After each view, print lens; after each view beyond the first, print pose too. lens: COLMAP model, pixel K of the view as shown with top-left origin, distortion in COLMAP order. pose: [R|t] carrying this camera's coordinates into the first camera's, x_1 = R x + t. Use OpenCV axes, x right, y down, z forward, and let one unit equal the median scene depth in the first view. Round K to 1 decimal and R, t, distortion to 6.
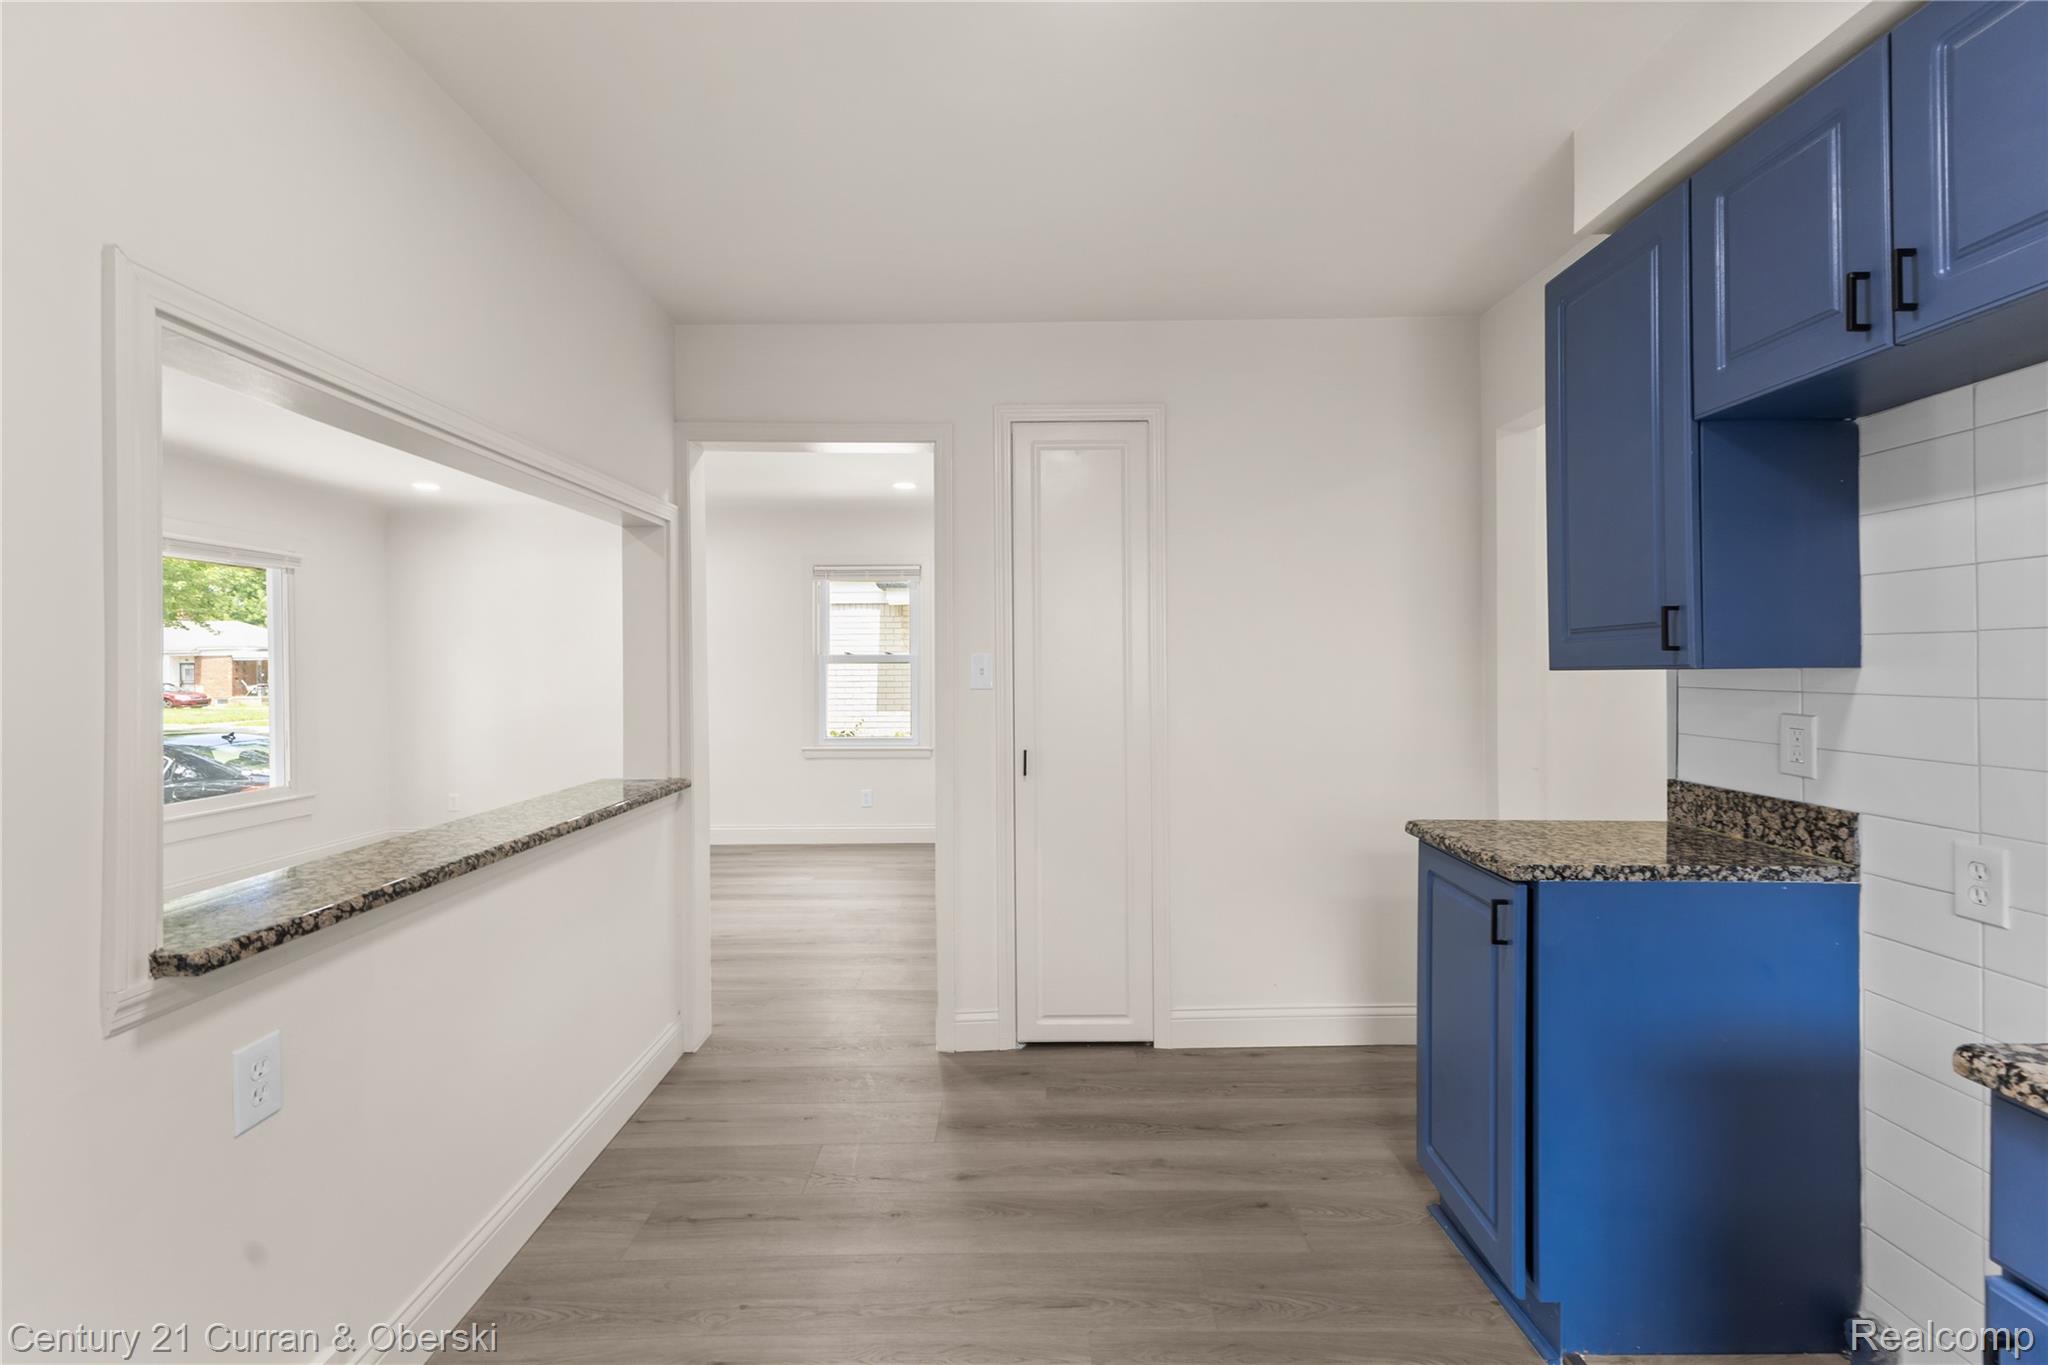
lens RADIAL K [[913.3, 0, 1029.6], [0, 913.3, 673.3], [0, 0, 1]] dist [0.009207, -0.000411]
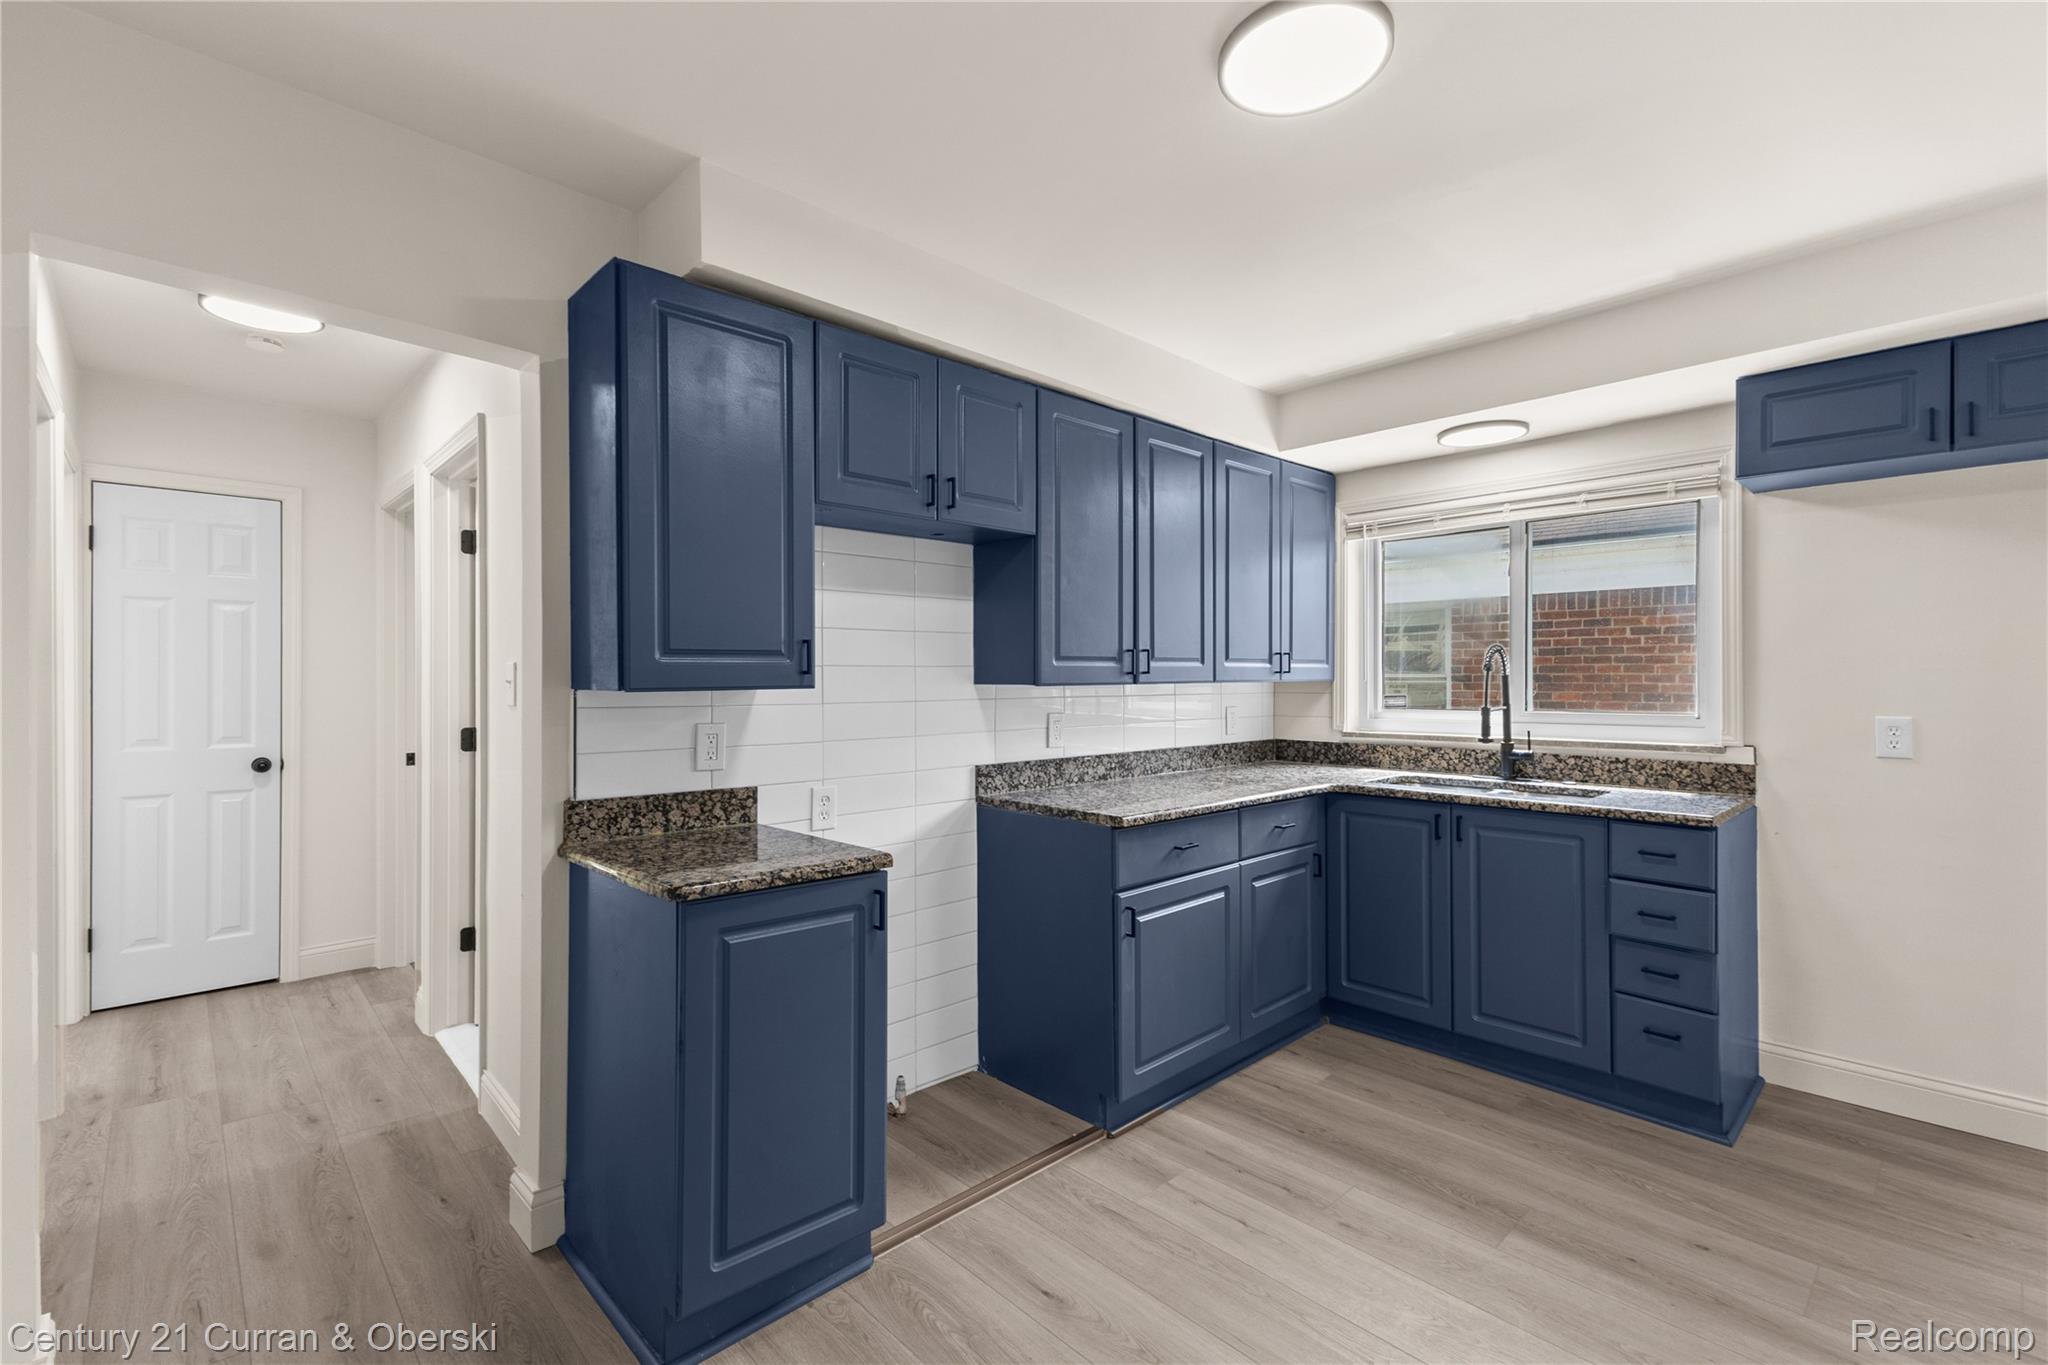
lens RADIAL K [[910.0, 0, 1038.6], [0, 910.0, 684.2], [0, 0, 1]] dist [0.002164, -0.000532]
pose [[-0.689819, -0.000029, 0.723982, -0.387028], [0.009017, 0.999922, 0.008632, -0.016014], [-0.723926, 0.012483, -0.689765, 1.413485]]
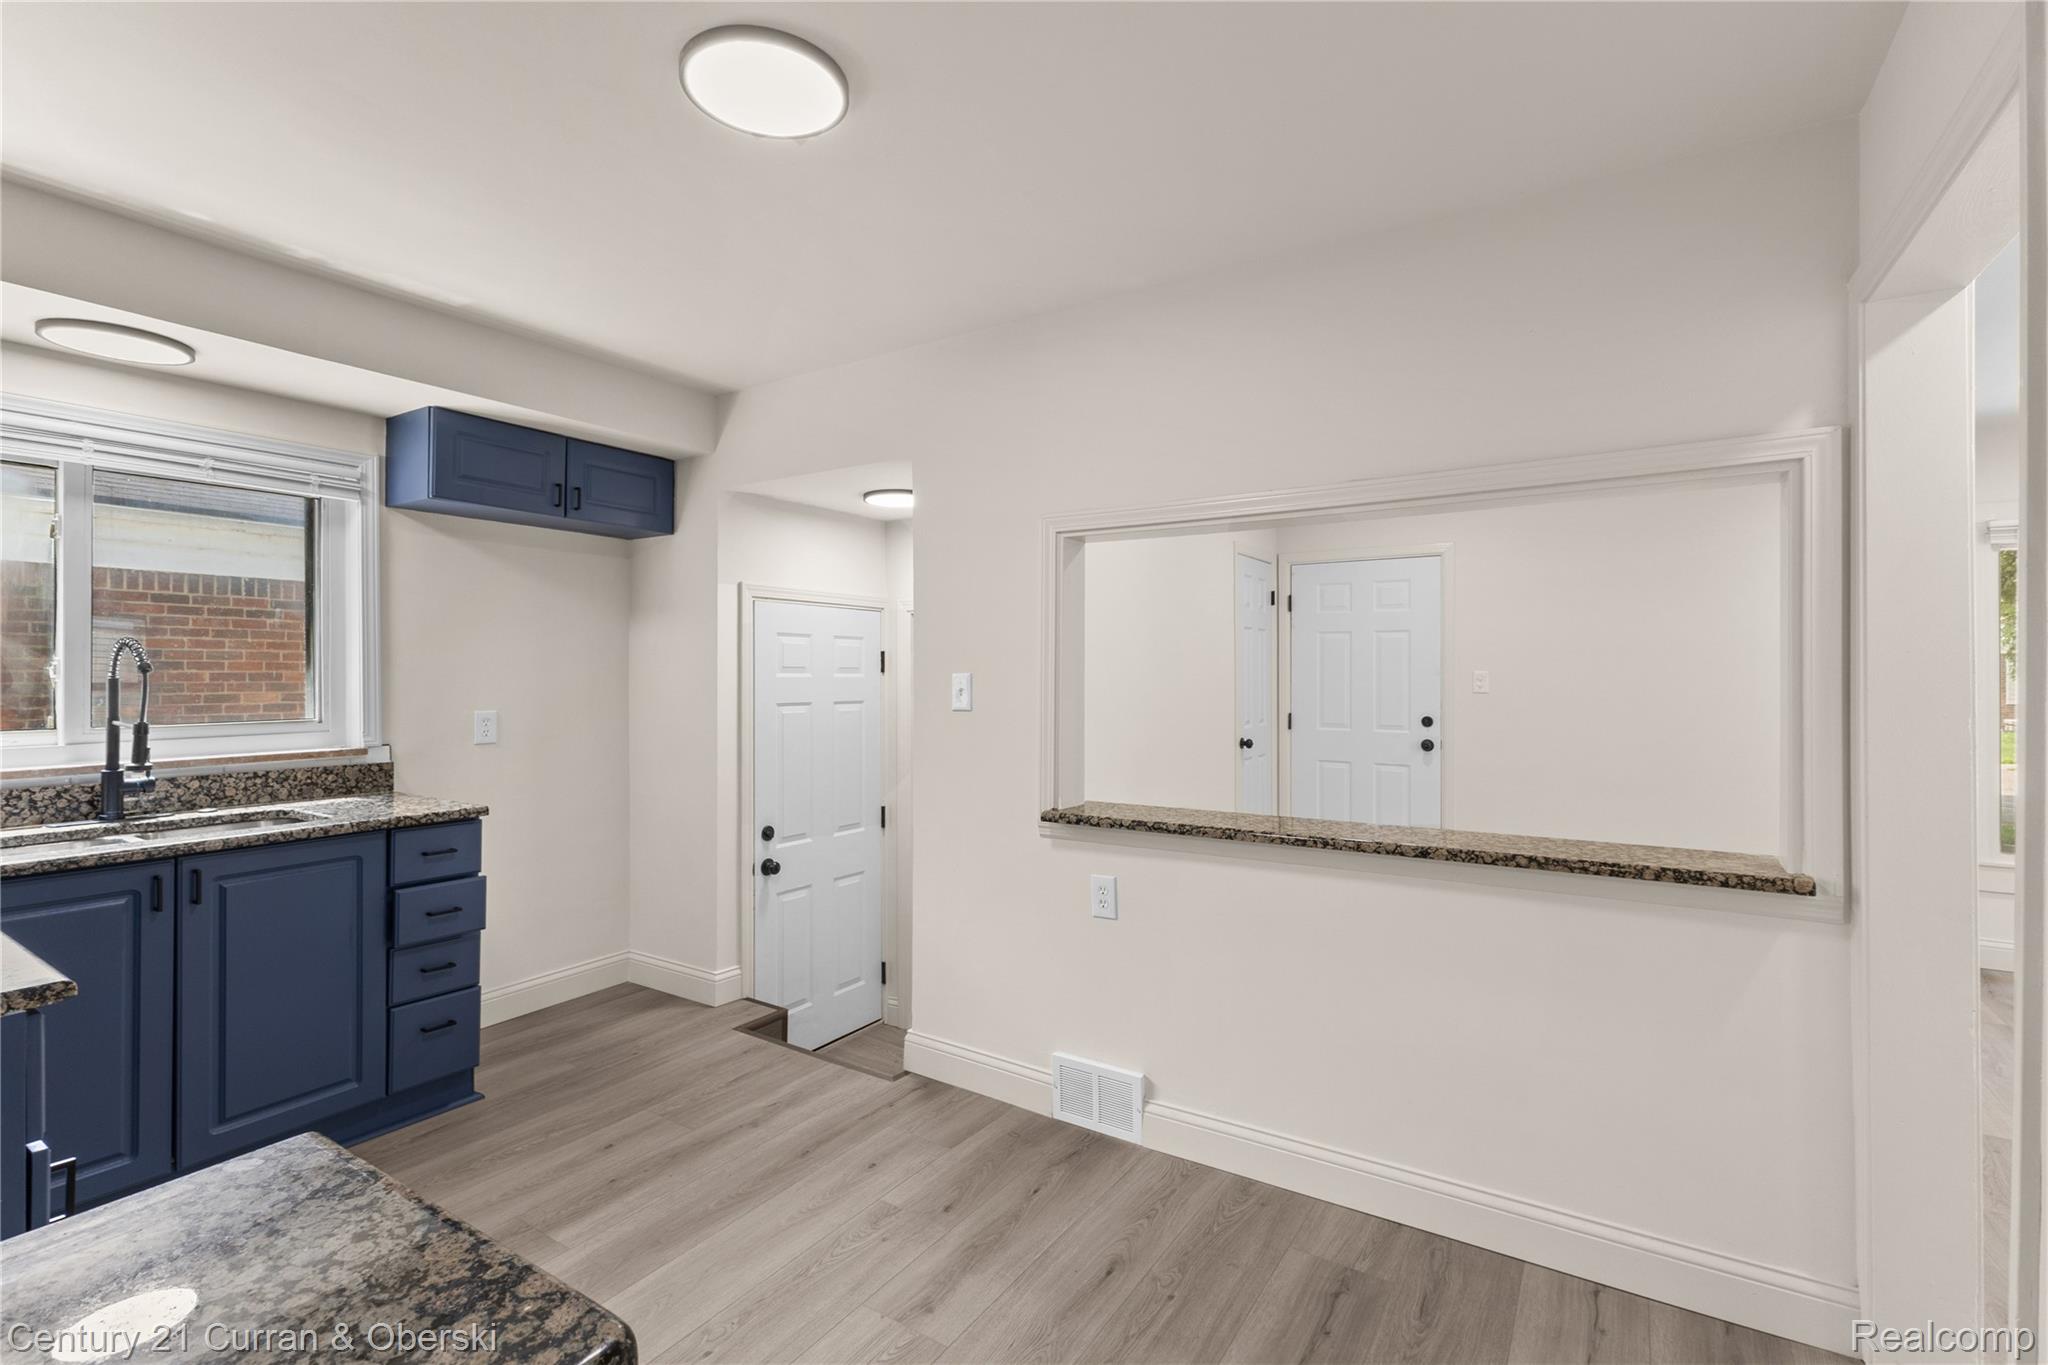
lens RADIAL K [[913.3, 0, 1029.6], [0, 913.3, 673.3], [0, 0, 1]] dist [0.009207, -0.000411]
pose [[-0.537649, 0.002655, -0.843164, 0.621337], [-0.006226, 0.999955, 0.007119, -0.033405], [0.843145, 0.009077, -0.537609, 1.336468]]
